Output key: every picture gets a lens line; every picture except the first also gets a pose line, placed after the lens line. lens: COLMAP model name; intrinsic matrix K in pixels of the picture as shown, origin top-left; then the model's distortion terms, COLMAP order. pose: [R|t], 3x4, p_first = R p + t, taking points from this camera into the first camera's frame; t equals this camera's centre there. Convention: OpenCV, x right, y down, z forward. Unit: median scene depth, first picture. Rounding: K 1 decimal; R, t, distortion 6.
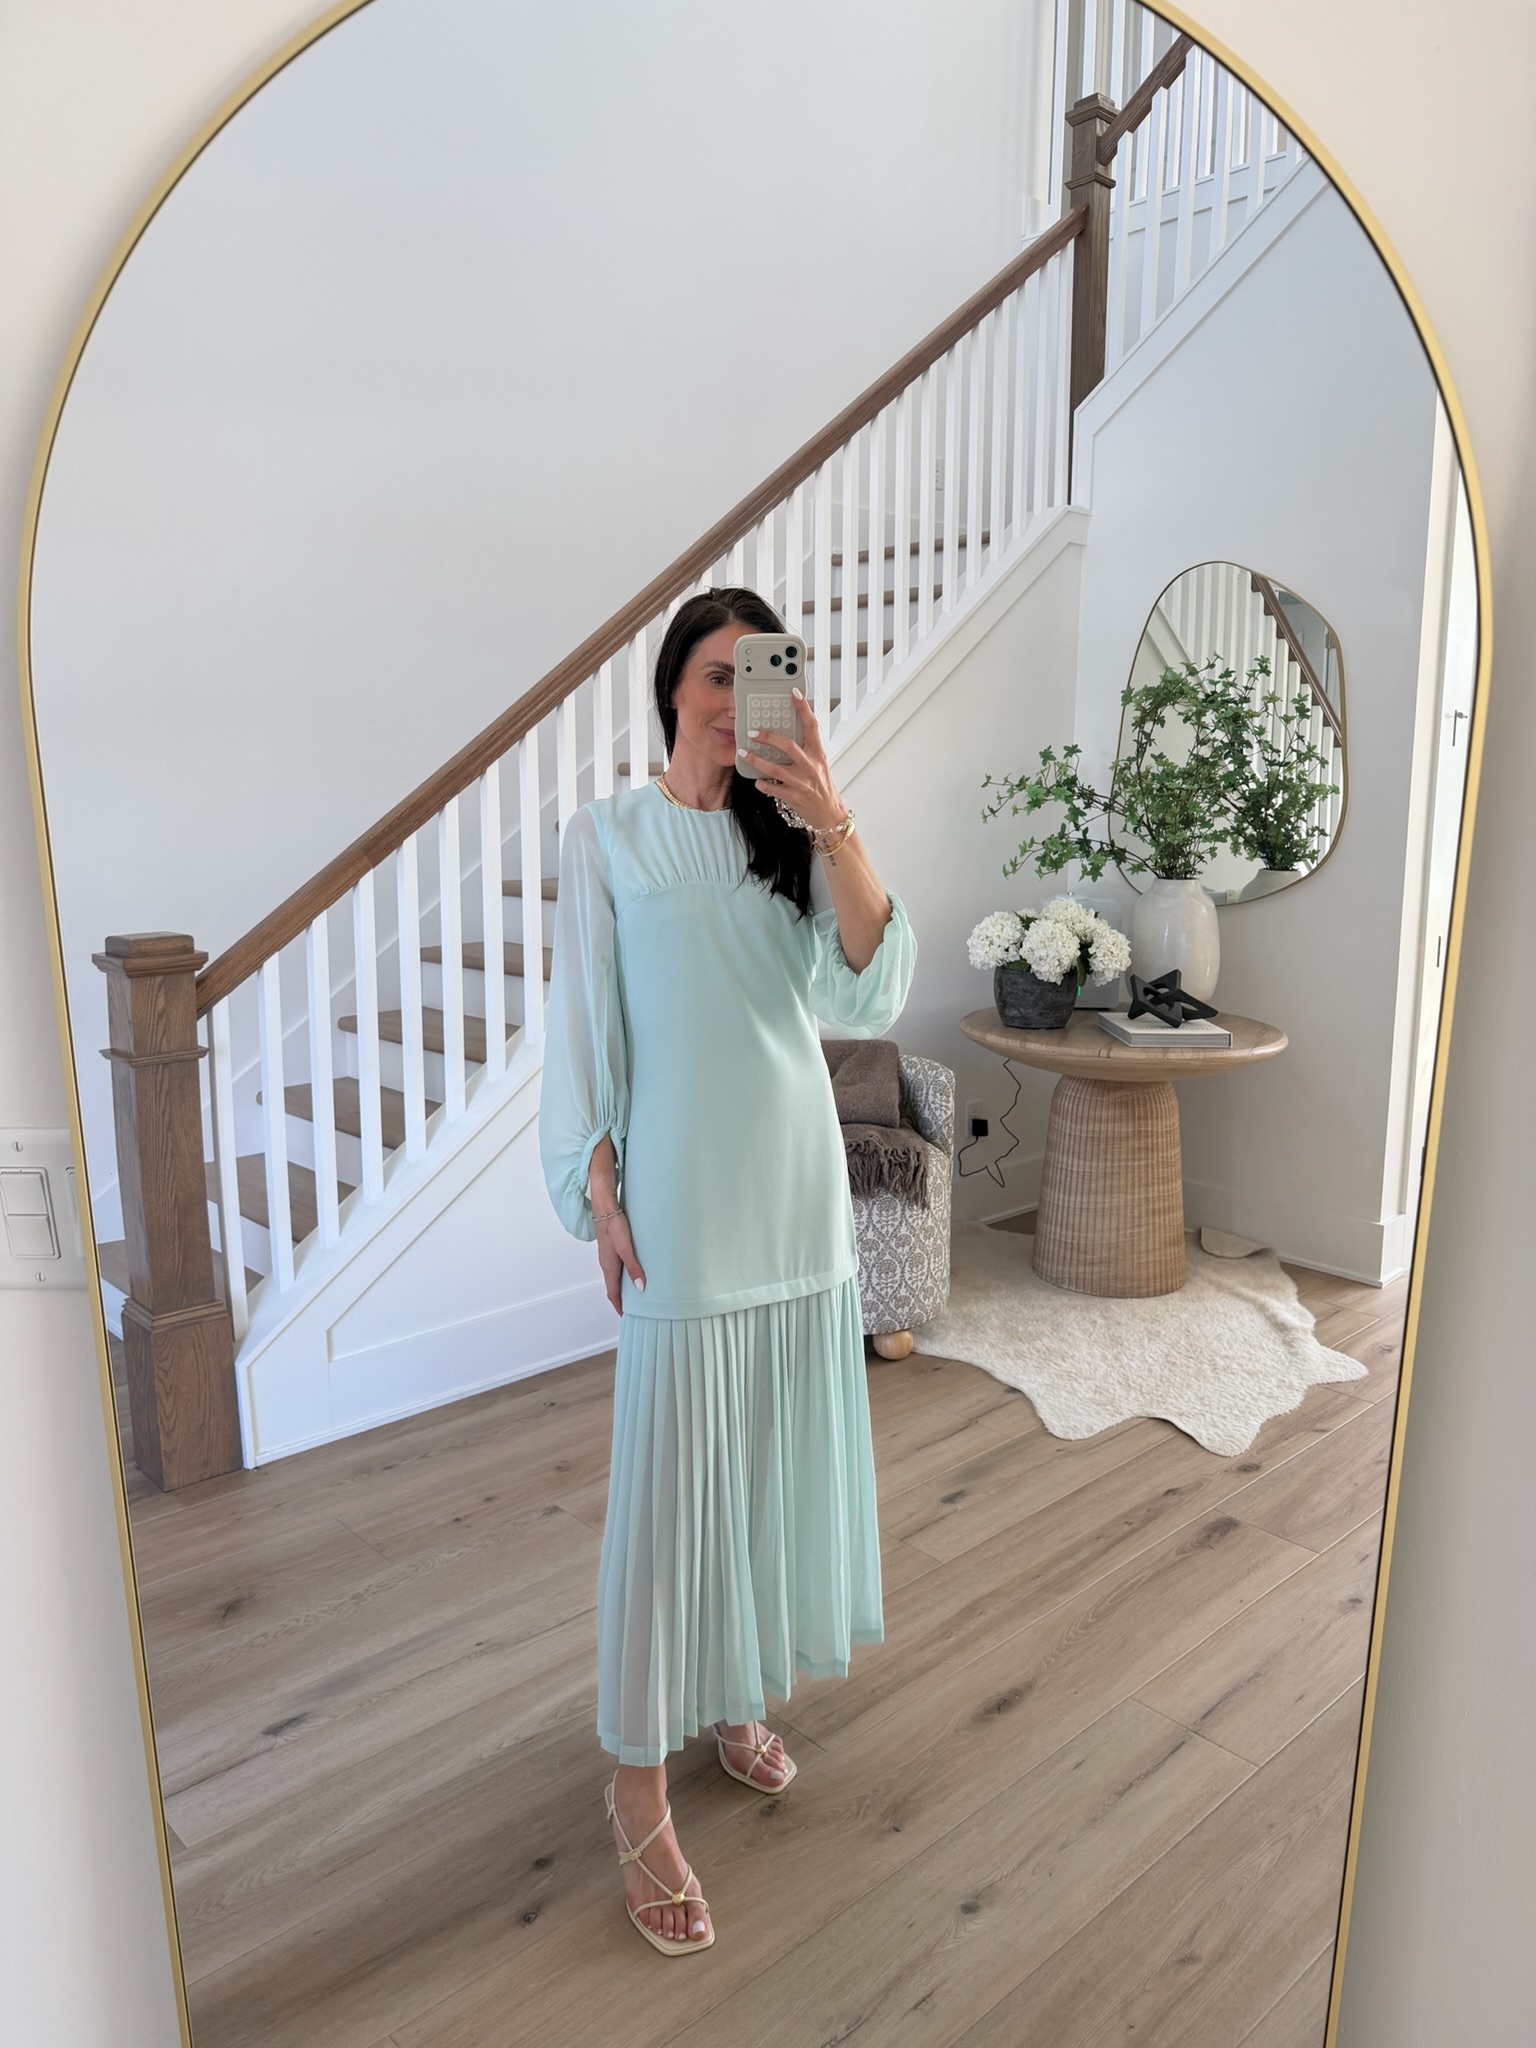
lens RADIAL K [[1401.7, 0, 746.0], [0, 1401.7, 1022.2], [0, 0, 1]] dist [0.010140, -0.034663]
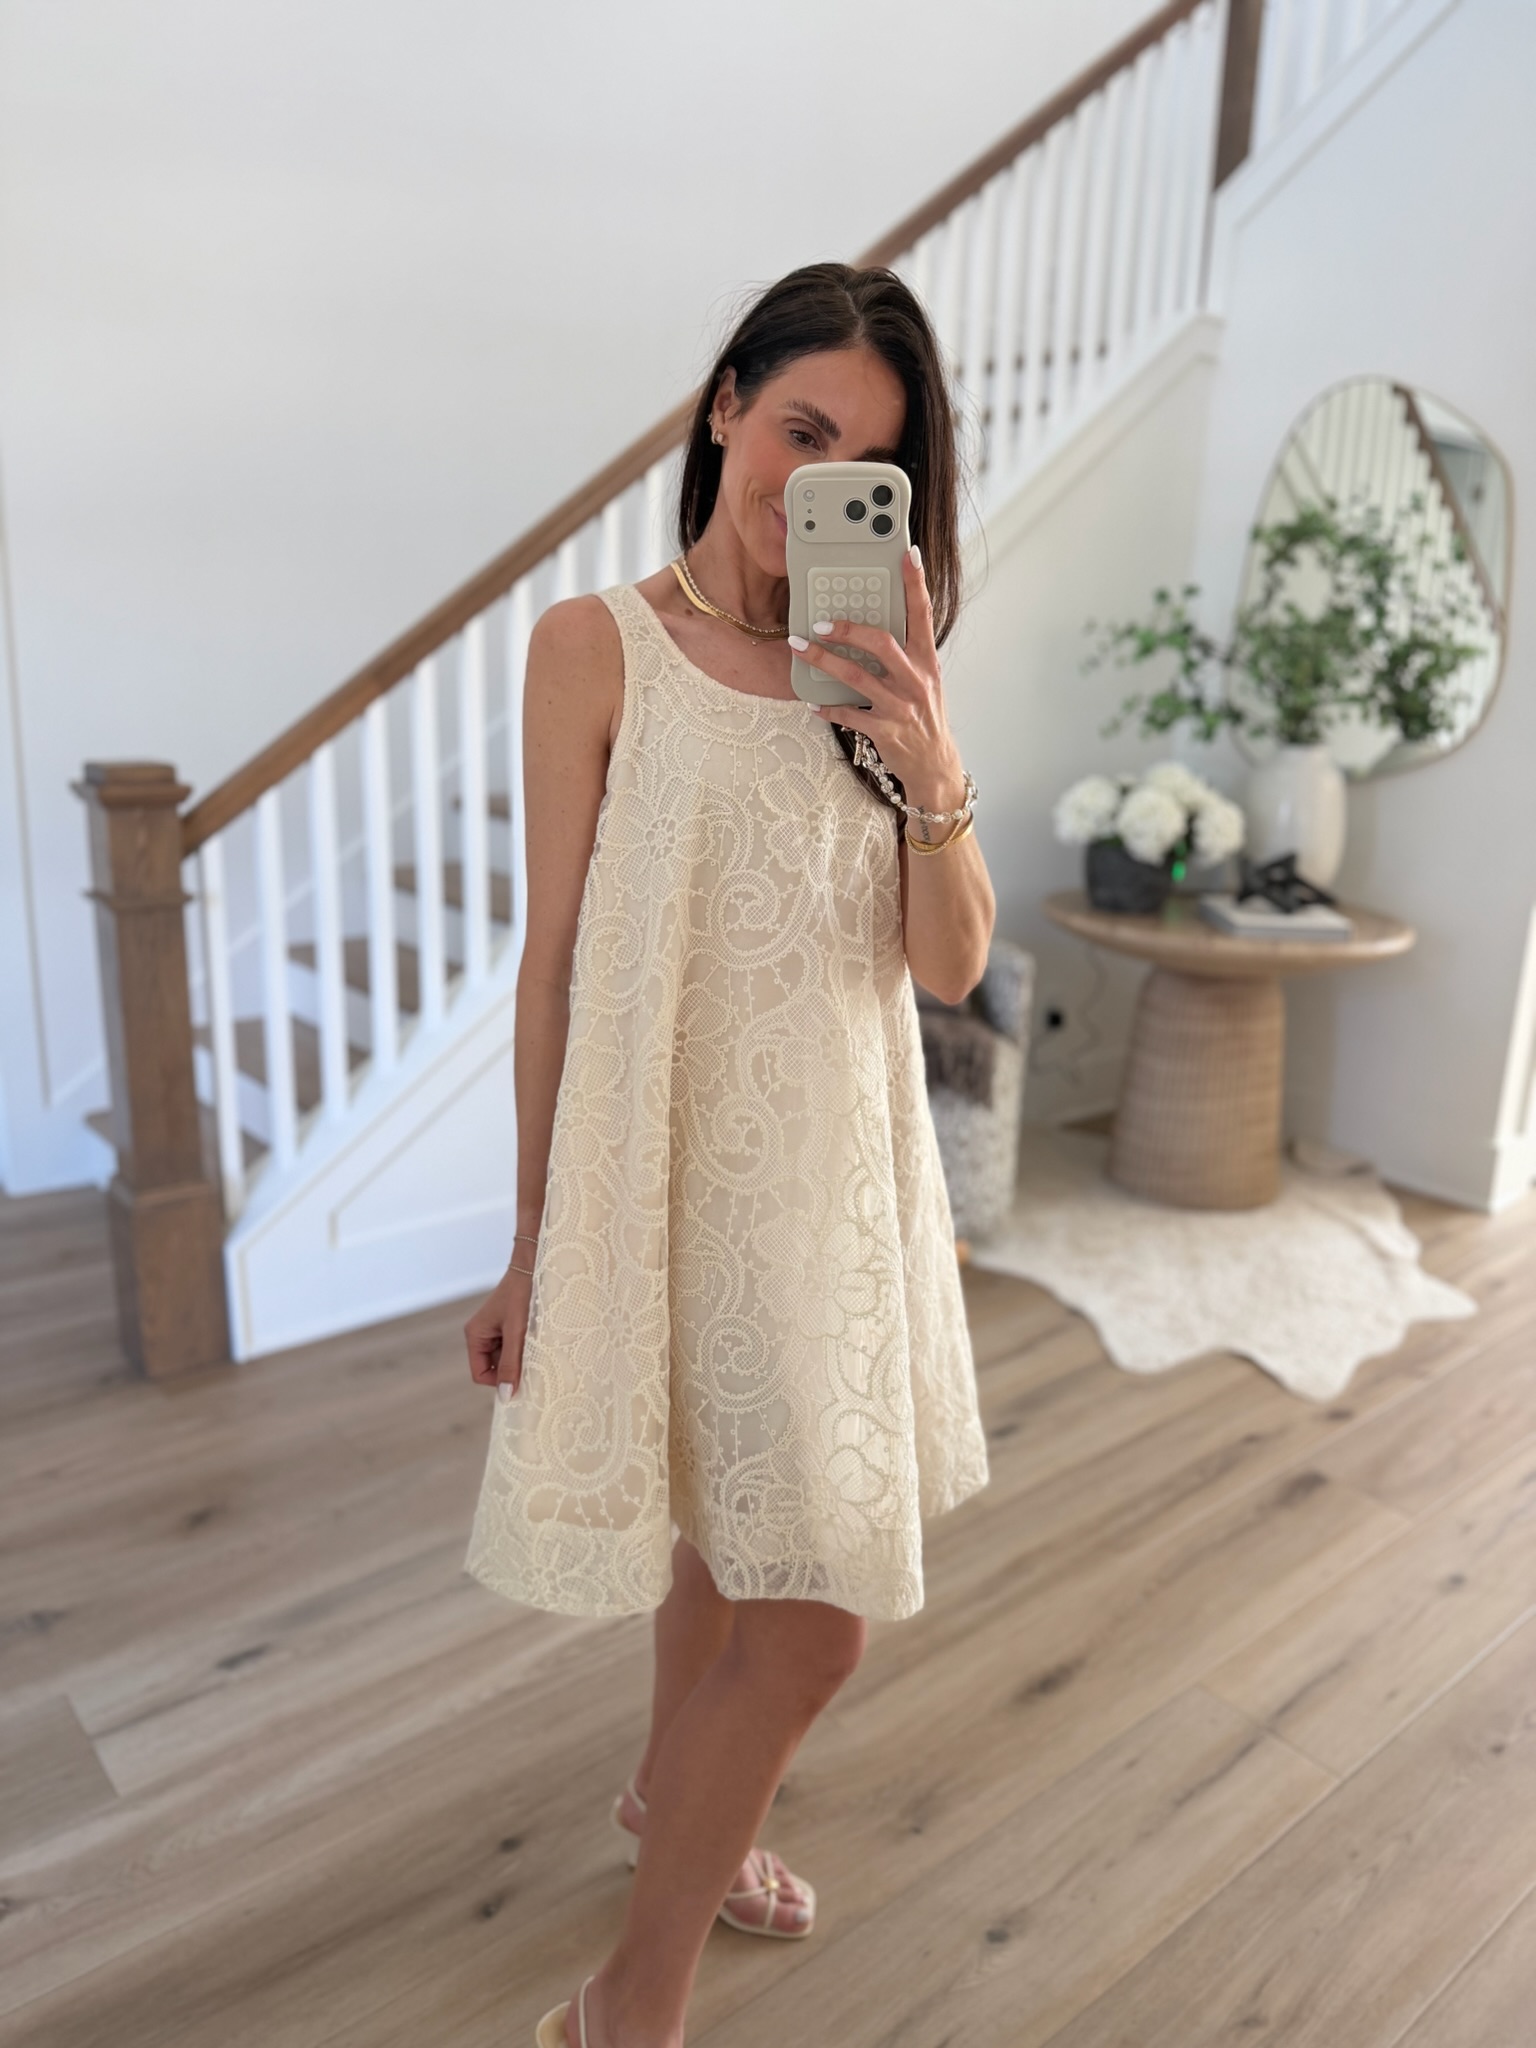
lens RADIAL K [[1401.7, 0, 770.3], [0, 1401.7, 1045.7], [0, 0, 1]] dist [0.010140, -0.034663]
pose [[0.998602, 0.041052, -0.033294, 0.019464], [-0.037243, 0.993462, 0.107919, 0.002379], [0.037507, -0.106529, 0.993602, 0.142236]]
